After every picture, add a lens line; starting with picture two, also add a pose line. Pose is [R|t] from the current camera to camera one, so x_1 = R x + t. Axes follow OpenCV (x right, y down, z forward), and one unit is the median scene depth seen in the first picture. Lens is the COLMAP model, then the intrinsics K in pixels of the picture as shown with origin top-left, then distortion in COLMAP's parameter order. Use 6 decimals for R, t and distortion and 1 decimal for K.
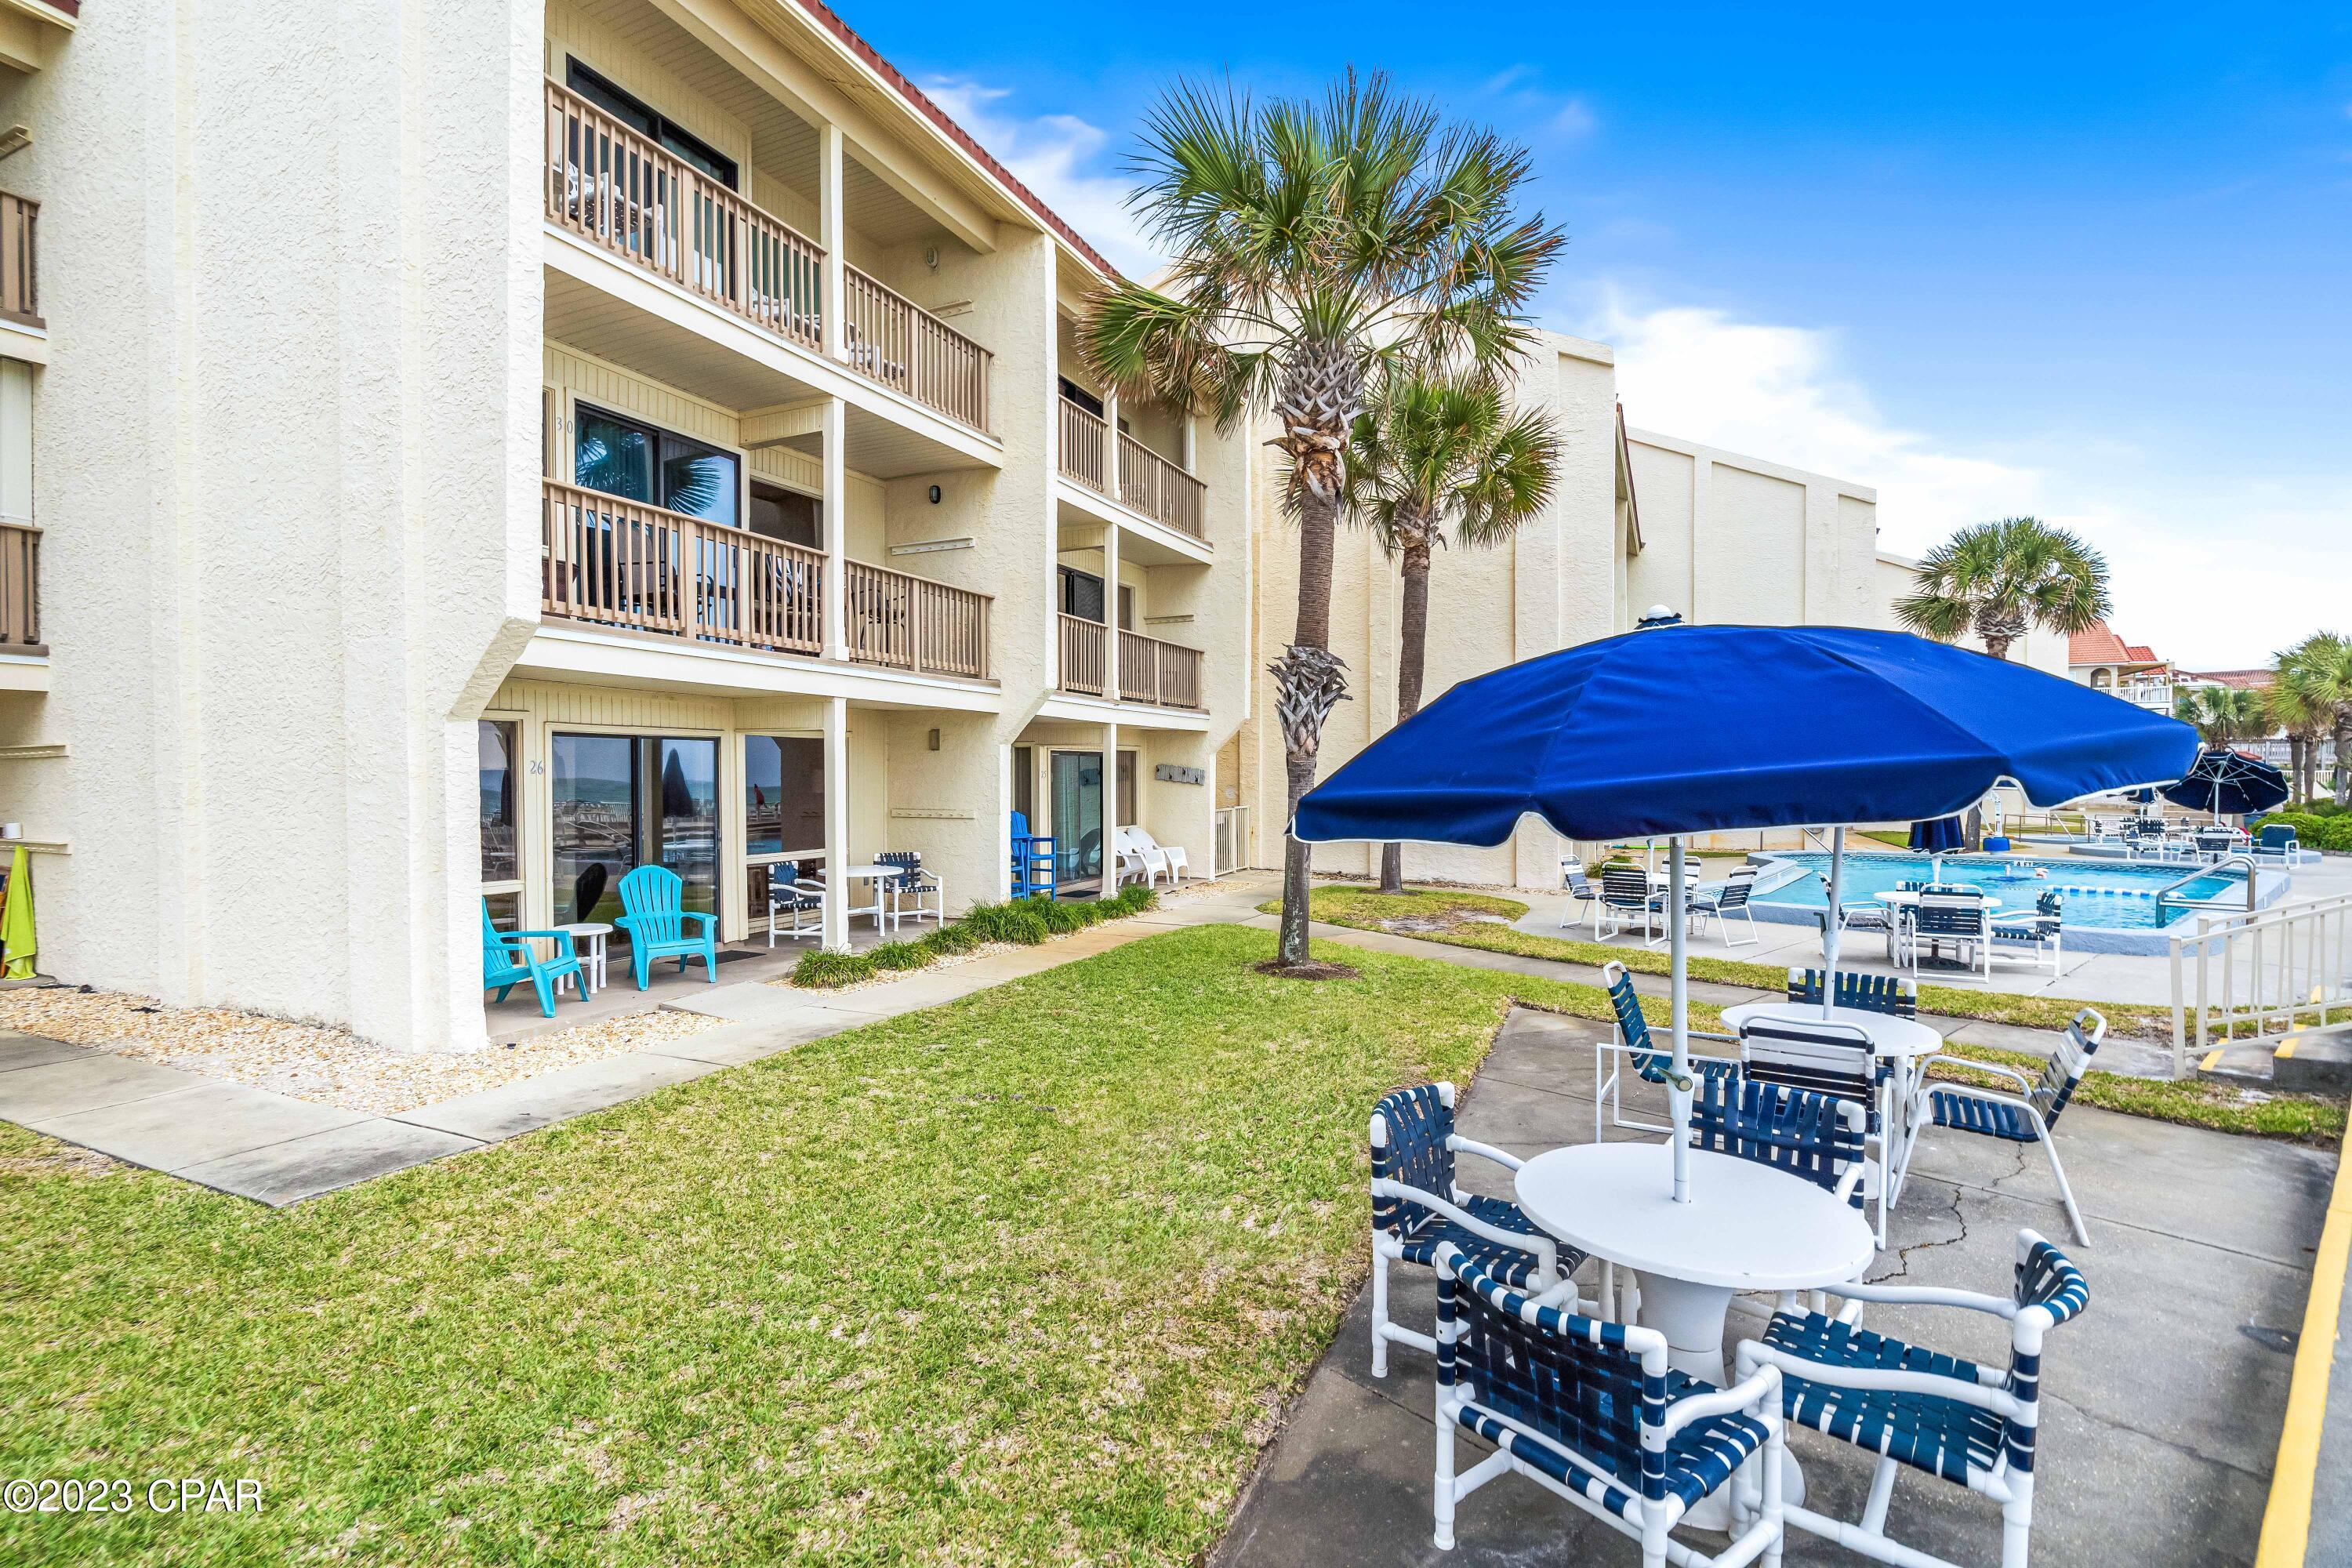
lens RADIAL K [[1098.5, 0, 1152.5], [0, 1098.5, 788.1], [0, 0, 1]] dist [-0.001085, 0.000360]
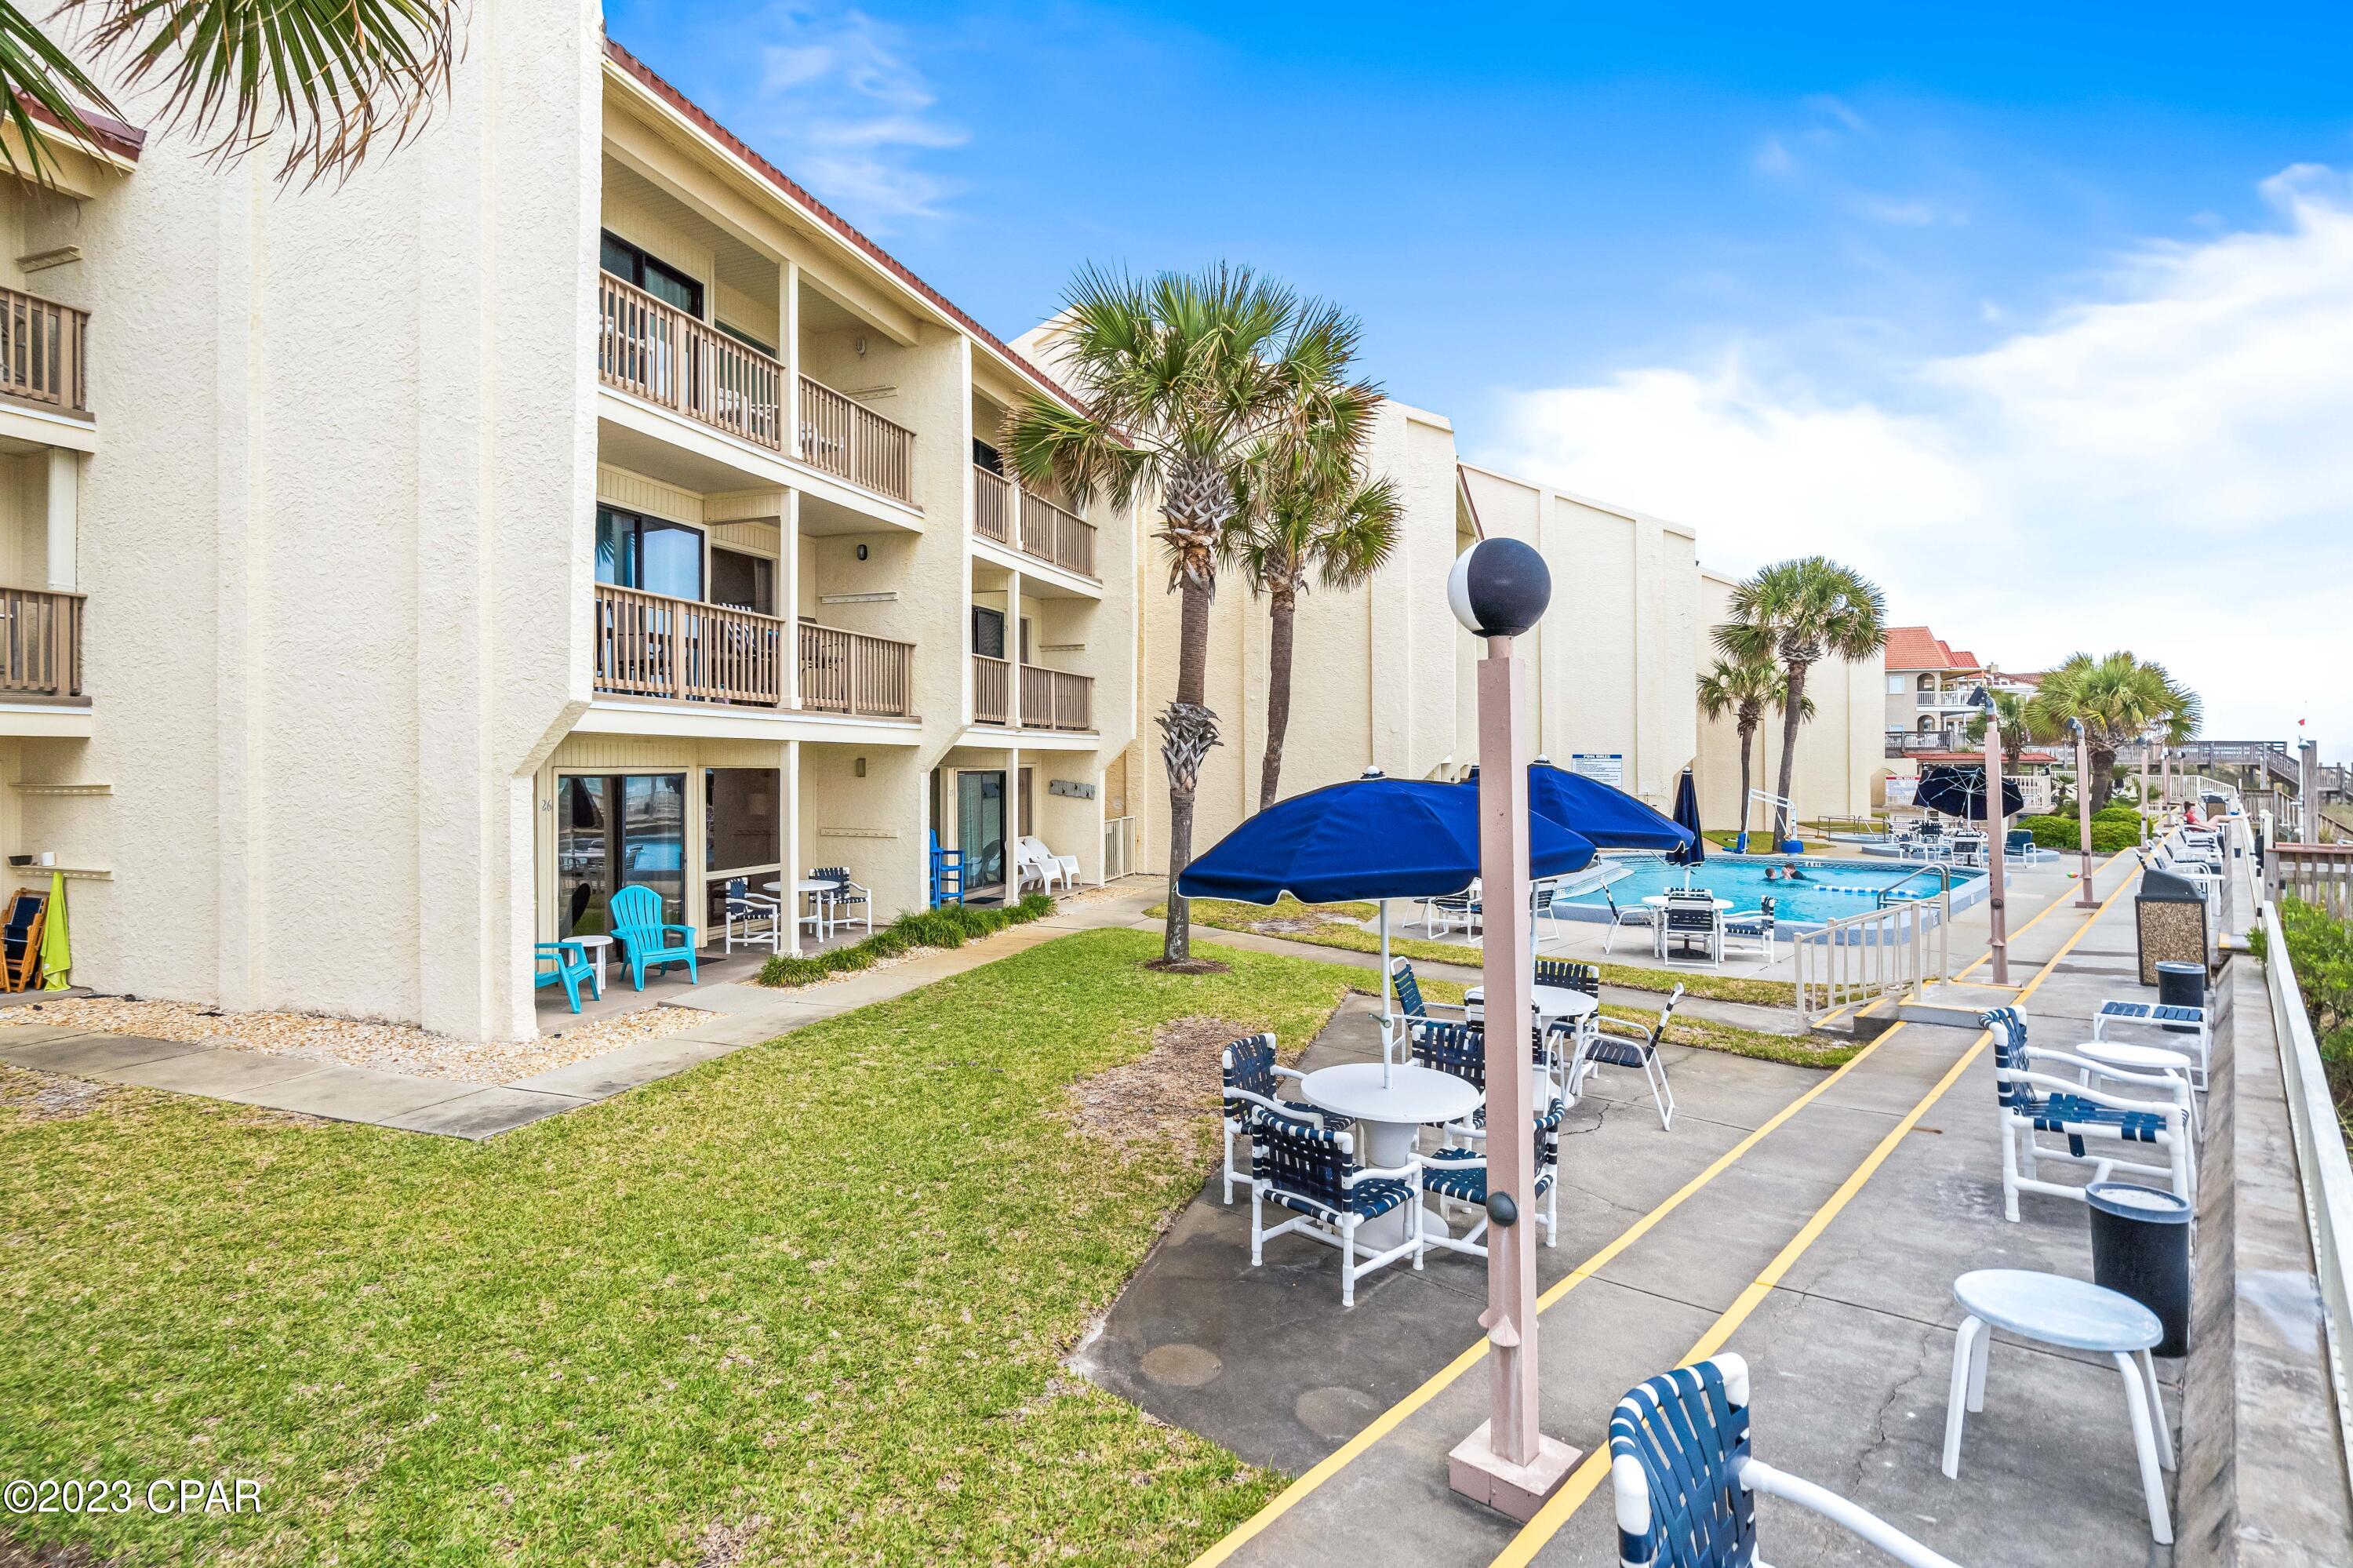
lens RADIAL K [[1137.2, 0, 1116.8], [0, 1137.2, 771.1], [0, 0, 1]] dist [-0.002603, 0.000434]
pose [[0.997061, -0.001036, 0.076601, -0.034133], [0.001657, 0.999966, -0.008044, -0.041338], [-0.076590, 0.008147, 0.997029, -0.255644]]
